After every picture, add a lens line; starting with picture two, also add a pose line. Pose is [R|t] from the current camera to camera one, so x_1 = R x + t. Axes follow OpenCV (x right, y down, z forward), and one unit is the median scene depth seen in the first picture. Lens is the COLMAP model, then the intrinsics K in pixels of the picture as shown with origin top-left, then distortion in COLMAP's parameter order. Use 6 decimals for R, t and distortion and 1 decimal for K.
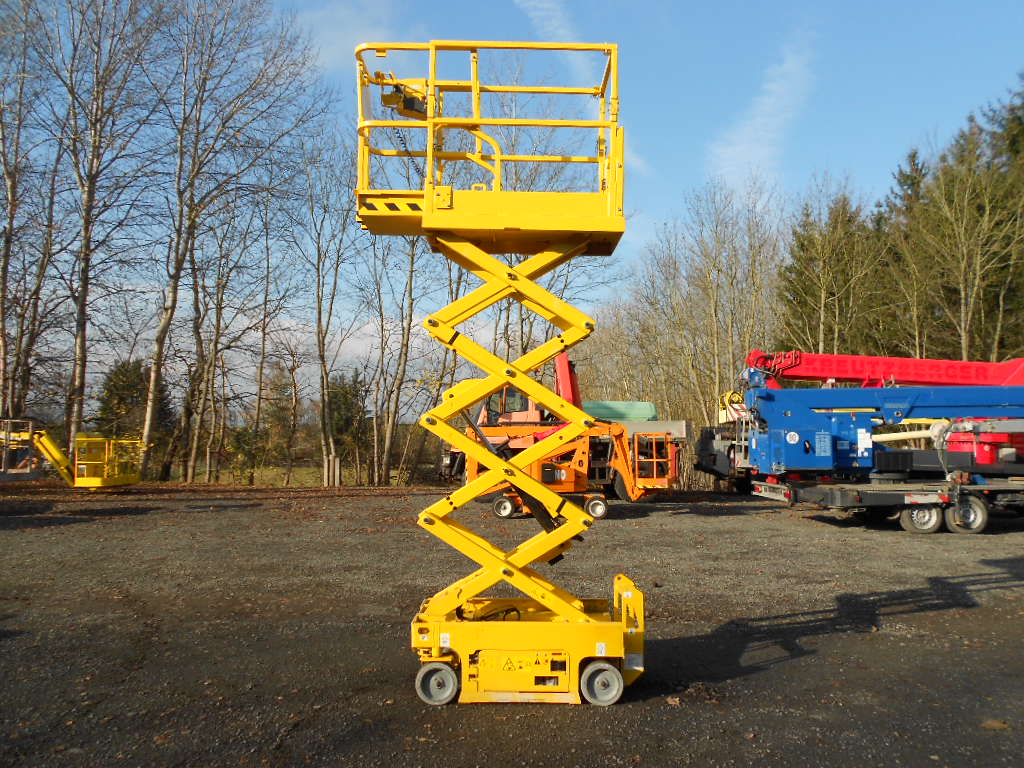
lens RADIAL K [[780.3, 0, 516.3], [0, 780.3, 389.7], [0, 0, 1]] dist [-0.002851, 0.003522]
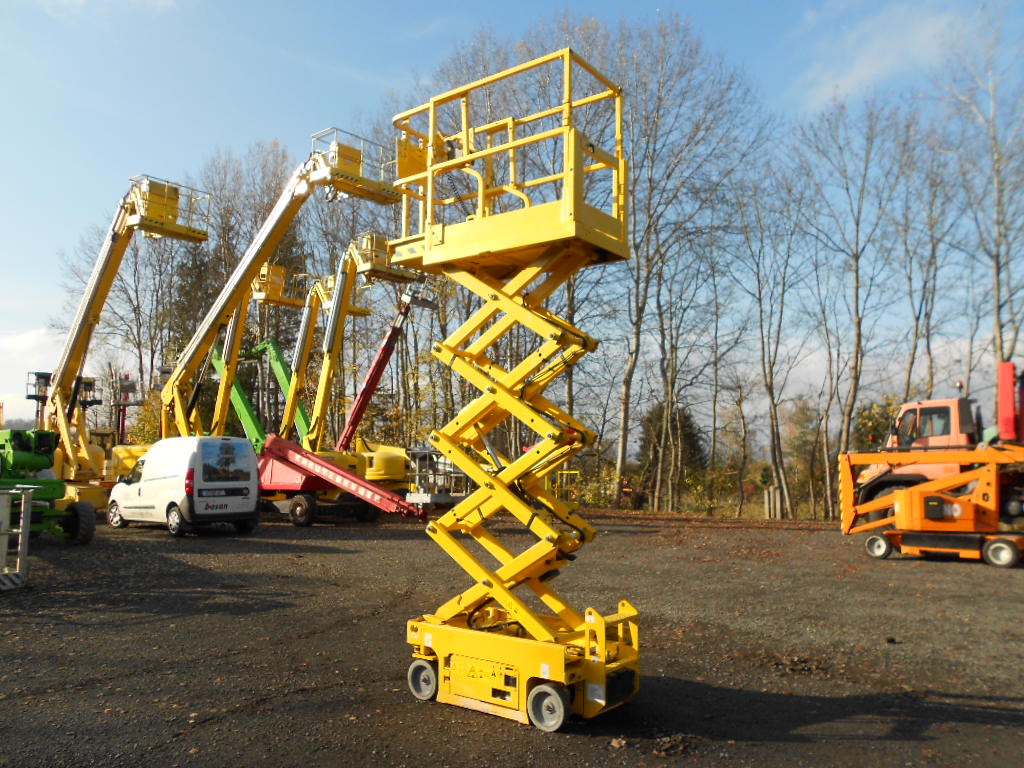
lens RADIAL K [[780.3, 0, 516.3], [0, 780.3, 389.7], [0, 0, 1]] dist [-0.002851, 0.003522]
pose [[0.787903, -0.065230, -0.612335, 0.247620], [0.037691, 0.997618, -0.057775, 0.014773], [0.614645, 0.022441, 0.788485, 0.076239]]
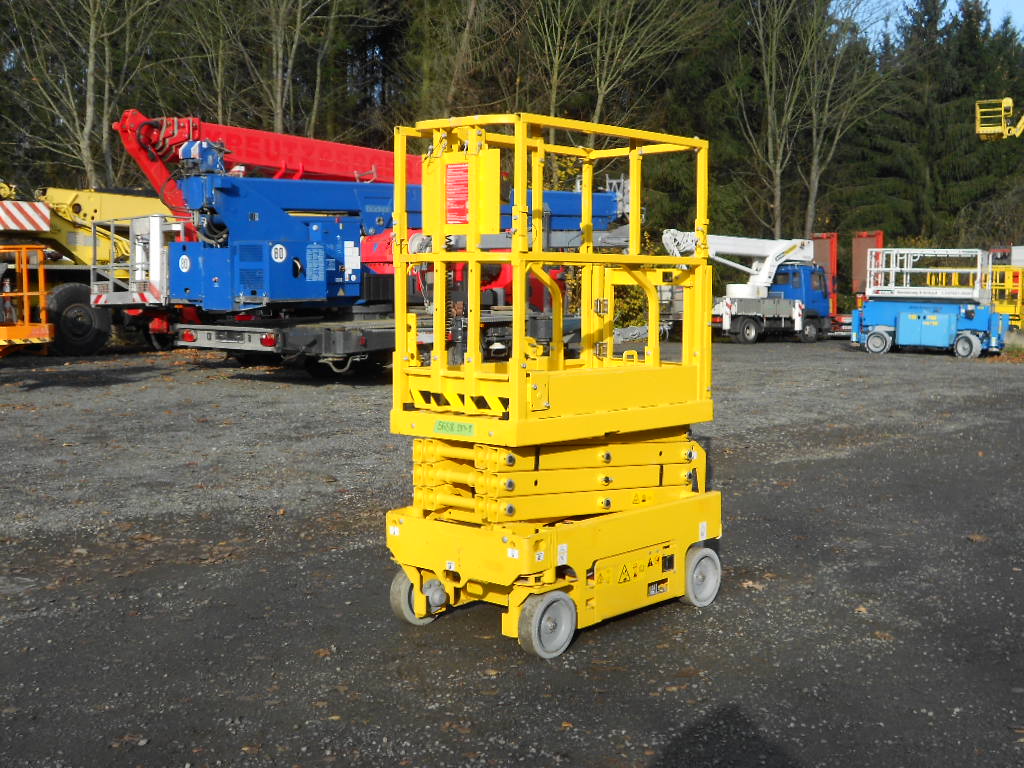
lens RADIAL K [[1281.5, 0, 512.2], [0, 1281.5, 357.9], [0, 0, 1]] dist [-0.012536, -0.007100]
pose [[0.675012, -0.055856, 0.735689, -0.308608], [-0.041875, 0.992623, 0.113785, 0.018058], [-0.736617, -0.107613, 0.667693, 0.130239]]
